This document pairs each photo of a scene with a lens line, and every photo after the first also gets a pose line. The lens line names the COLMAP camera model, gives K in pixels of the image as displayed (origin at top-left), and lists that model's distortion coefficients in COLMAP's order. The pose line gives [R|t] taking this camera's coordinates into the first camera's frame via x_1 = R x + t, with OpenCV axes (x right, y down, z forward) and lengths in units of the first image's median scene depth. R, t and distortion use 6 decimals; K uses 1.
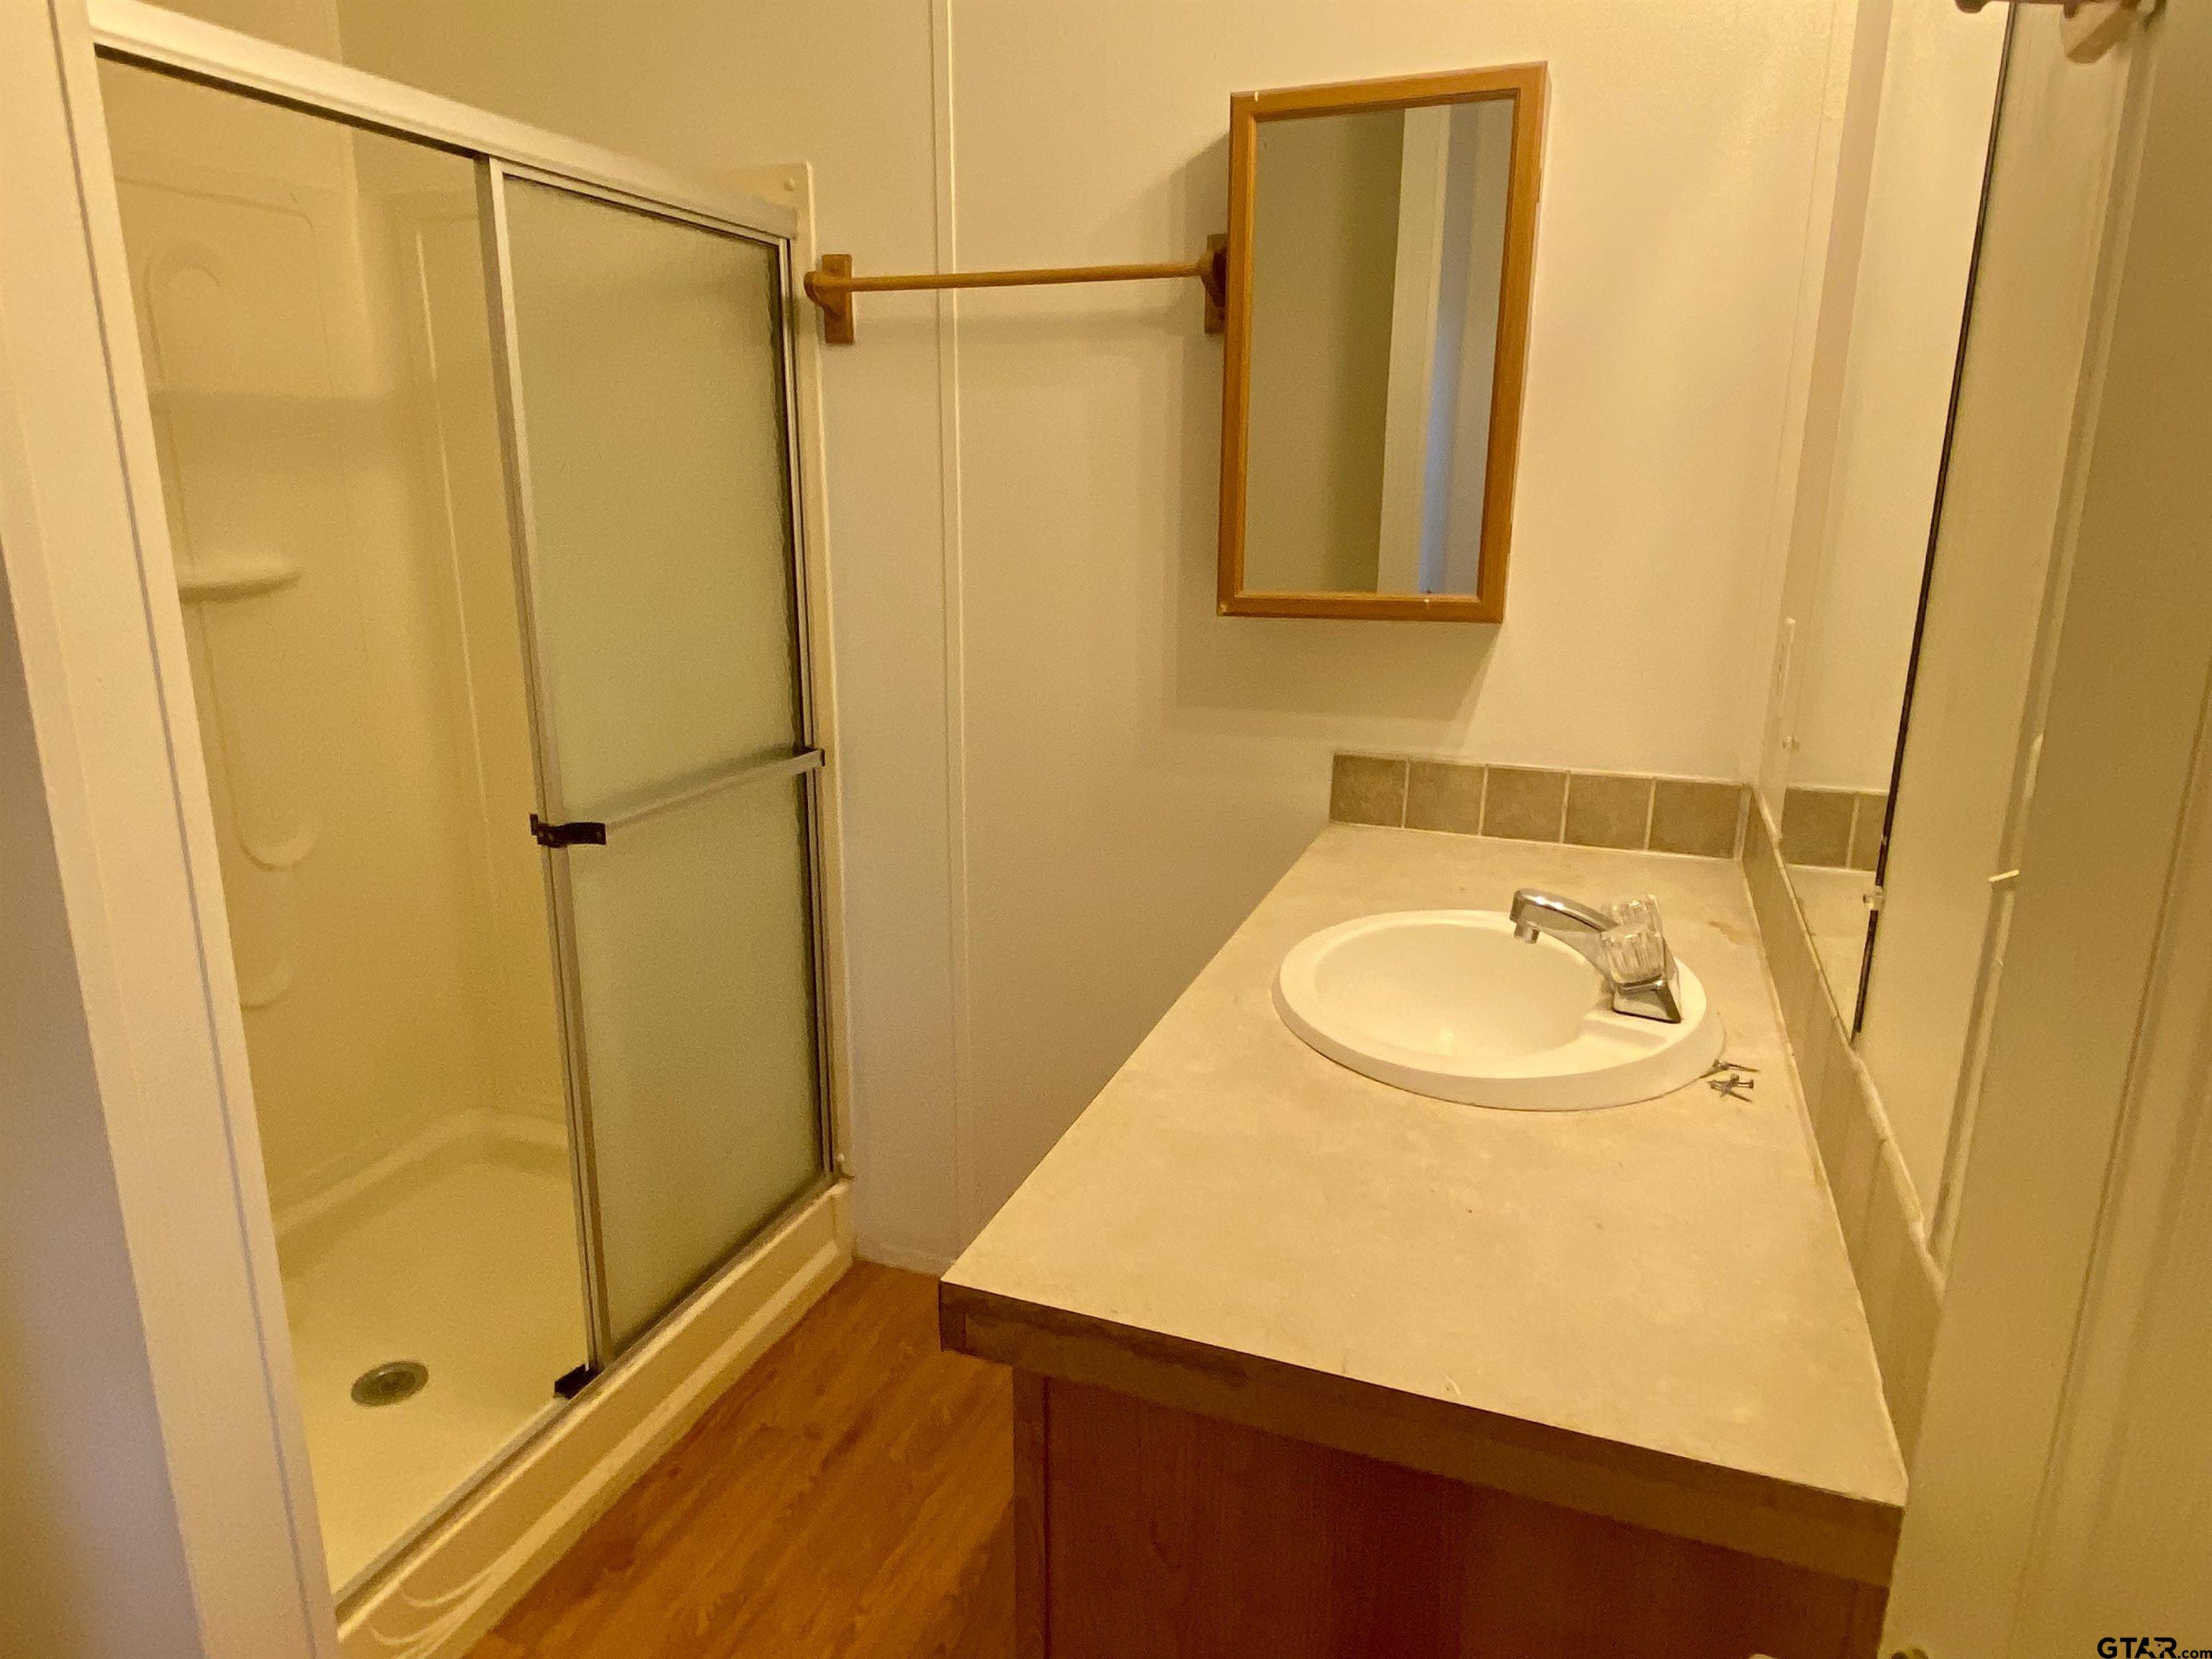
lens RADIAL K [[1387.0, 0, 1112.1], [0, 1387.0, 843.6], [0, 0, 1]] dist [0.036341, -0.028555]
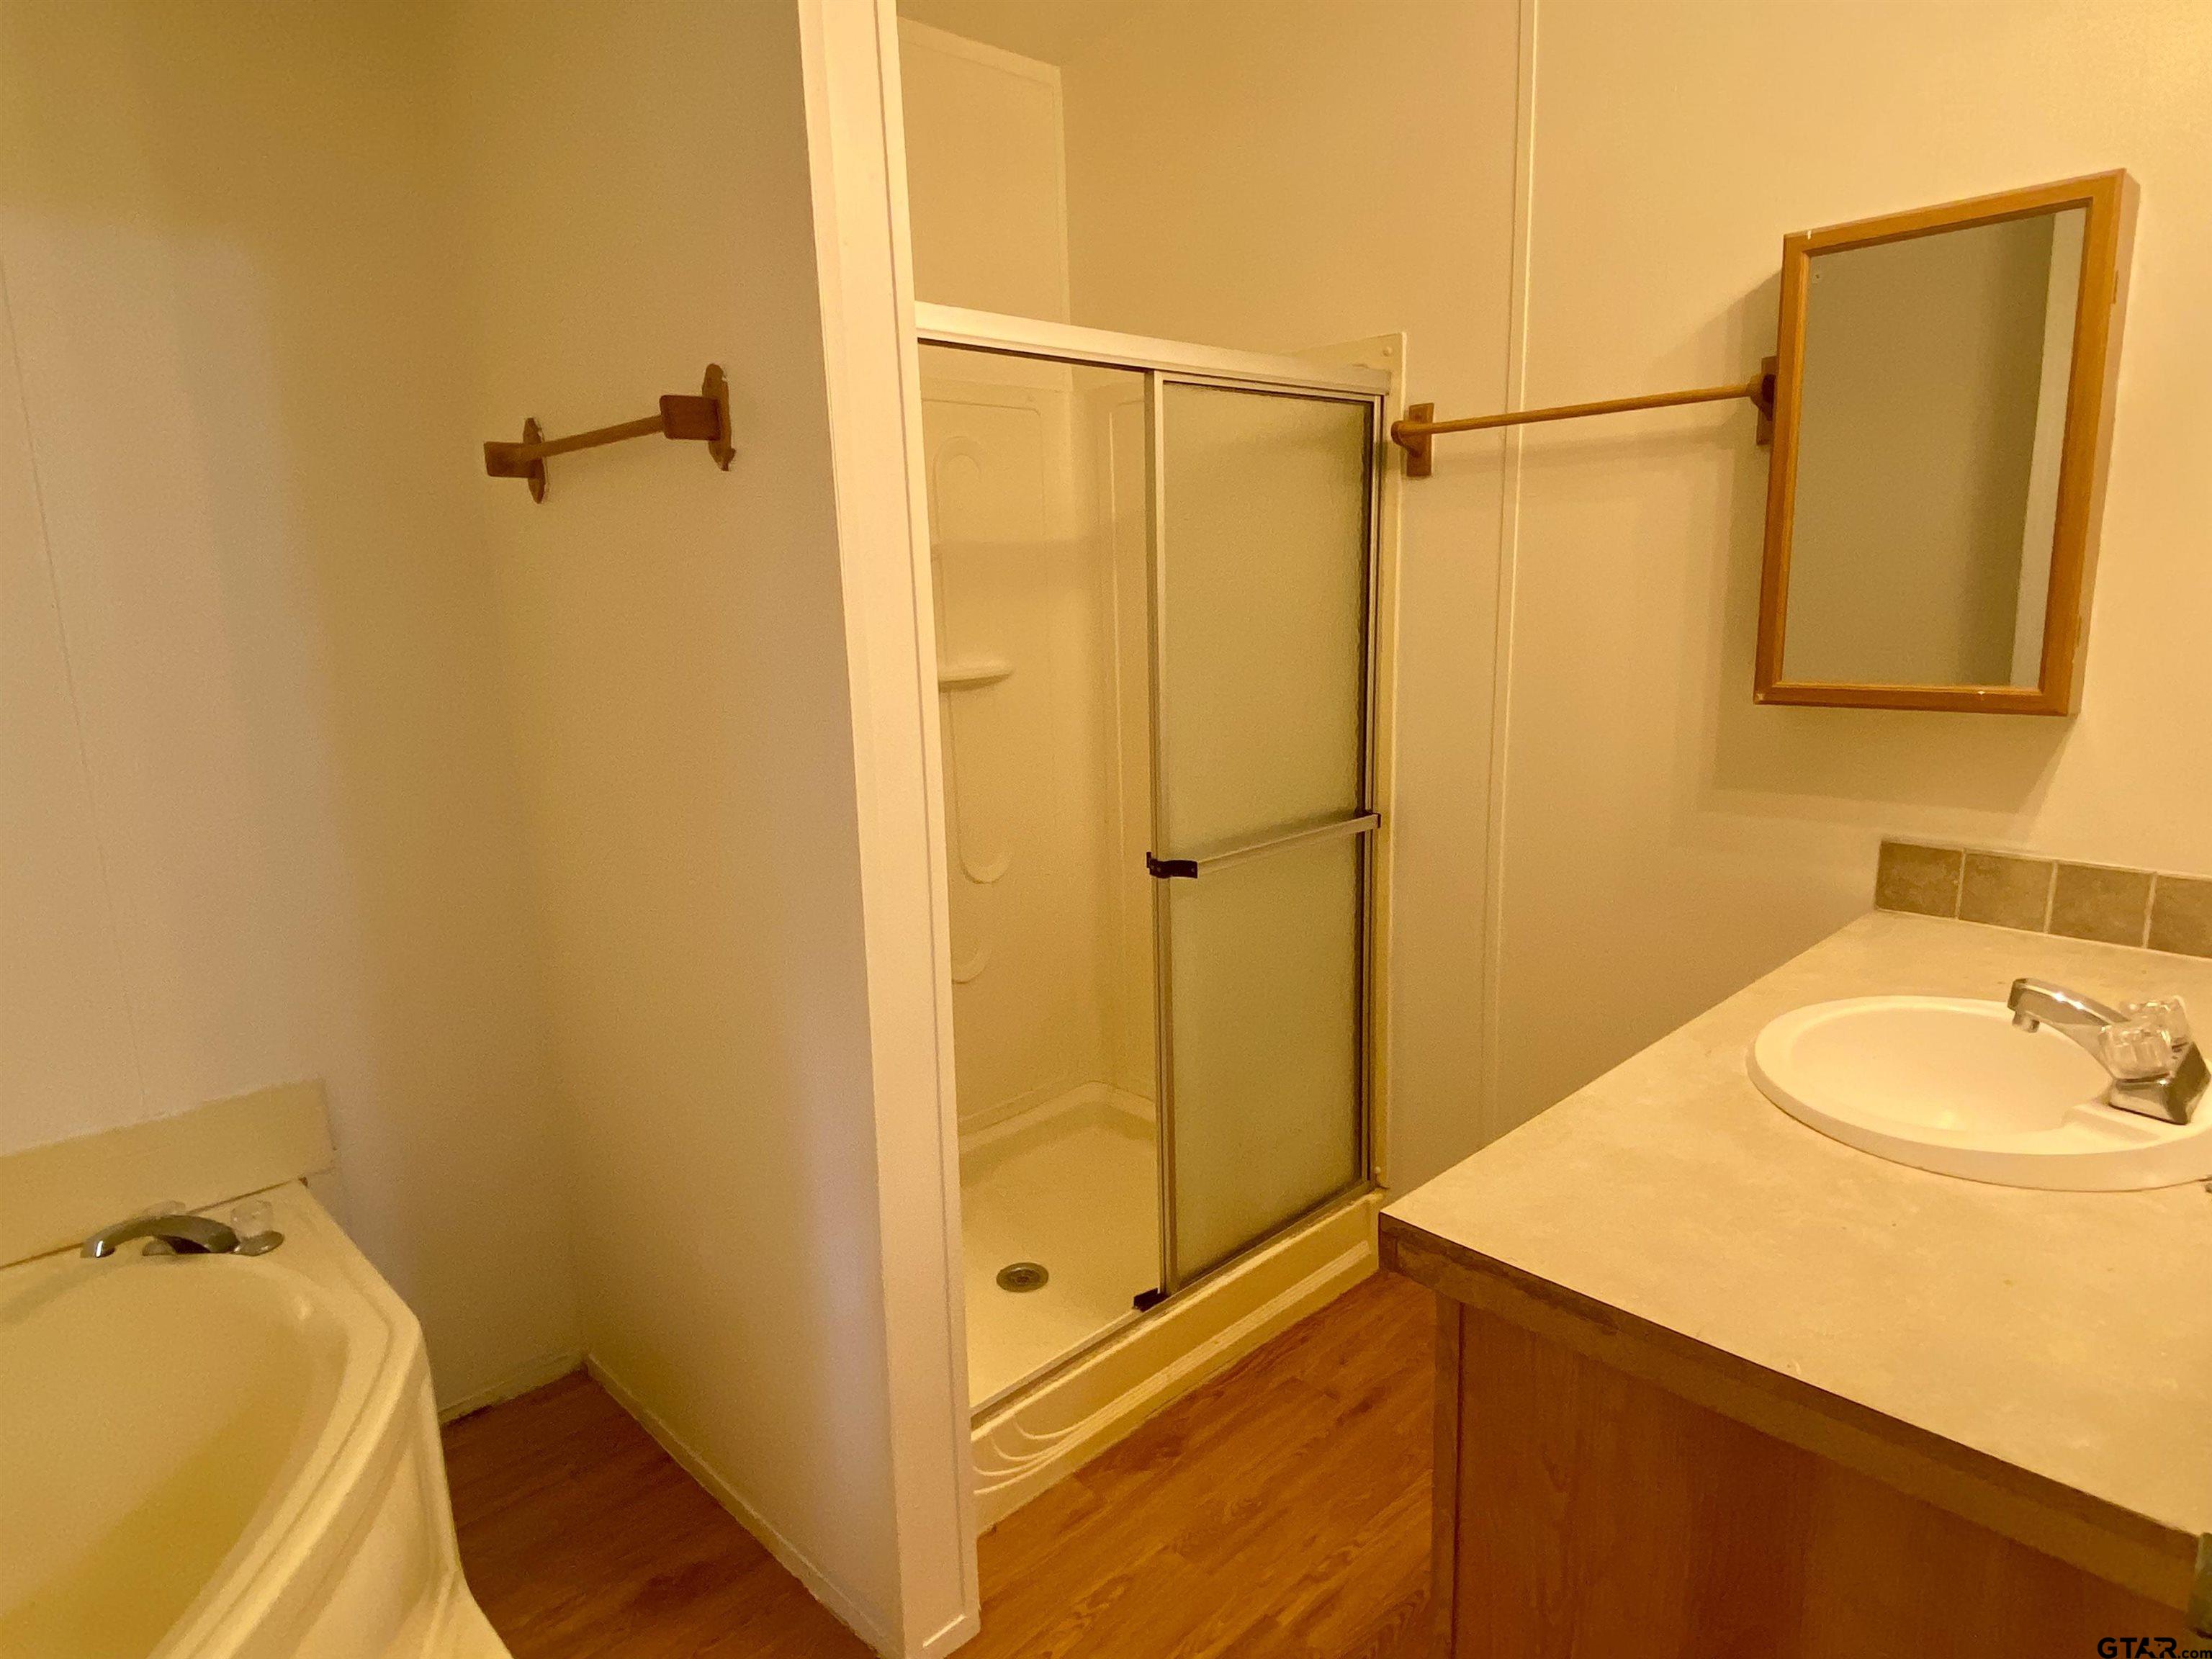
lens RADIAL K [[1292.4, 0, 1108.9], [0, 1292.4, 831.5], [0, 0, 1]] dist [-0.010156, -0.006155]
pose [[0.900897, 0.051259, -0.430995, 0.063027], [-0.076276, 0.996245, -0.040952, 0.010717], [0.427278, 0.069768, 0.901425, -0.096260]]
